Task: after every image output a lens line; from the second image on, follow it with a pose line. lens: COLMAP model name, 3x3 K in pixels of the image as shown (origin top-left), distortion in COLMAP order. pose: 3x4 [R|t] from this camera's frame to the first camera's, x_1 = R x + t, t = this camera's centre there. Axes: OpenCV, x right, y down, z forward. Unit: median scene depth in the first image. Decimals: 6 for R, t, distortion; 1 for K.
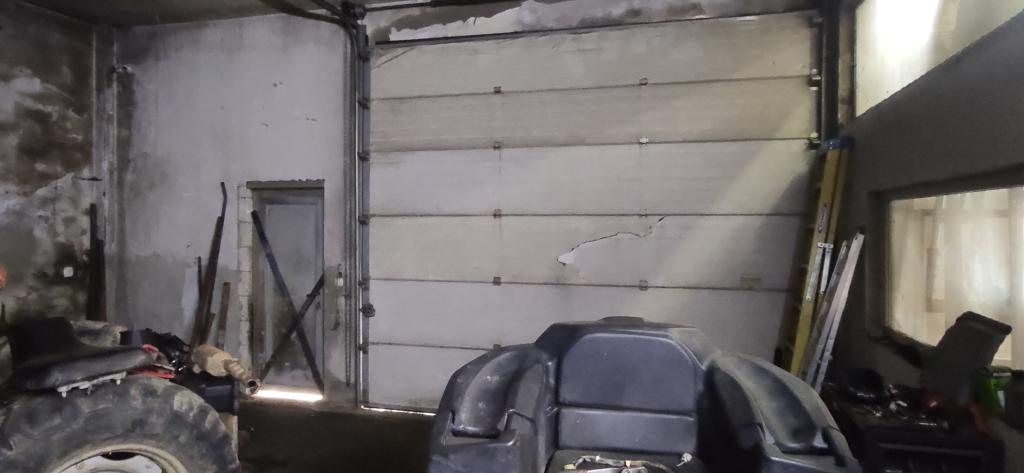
lens RADIAL K [[633.0, 0, 512.0], [0, 633.0, 236.5], [0, 0, 1]] dist [-0.017774, 0.048253]
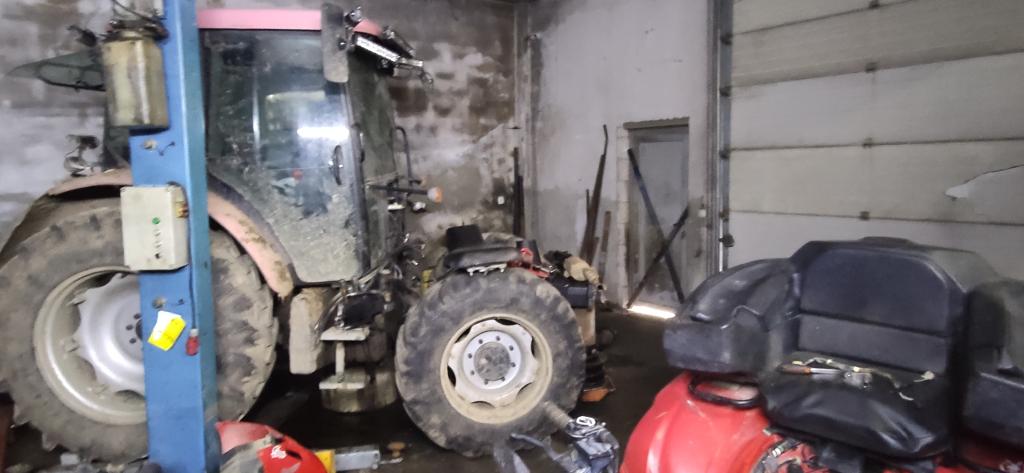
lens RADIAL K [[633.0, 0, 512.0], [0, 633.0, 236.5], [0, 0, 1]] dist [-0.017774, 0.048253]
pose [[0.812005, 0.047685, -0.581699, 0.090467], [0.009092, 0.995503, 0.094297, 0.007573], [0.583579, -0.081858, 0.807920, -0.054290]]
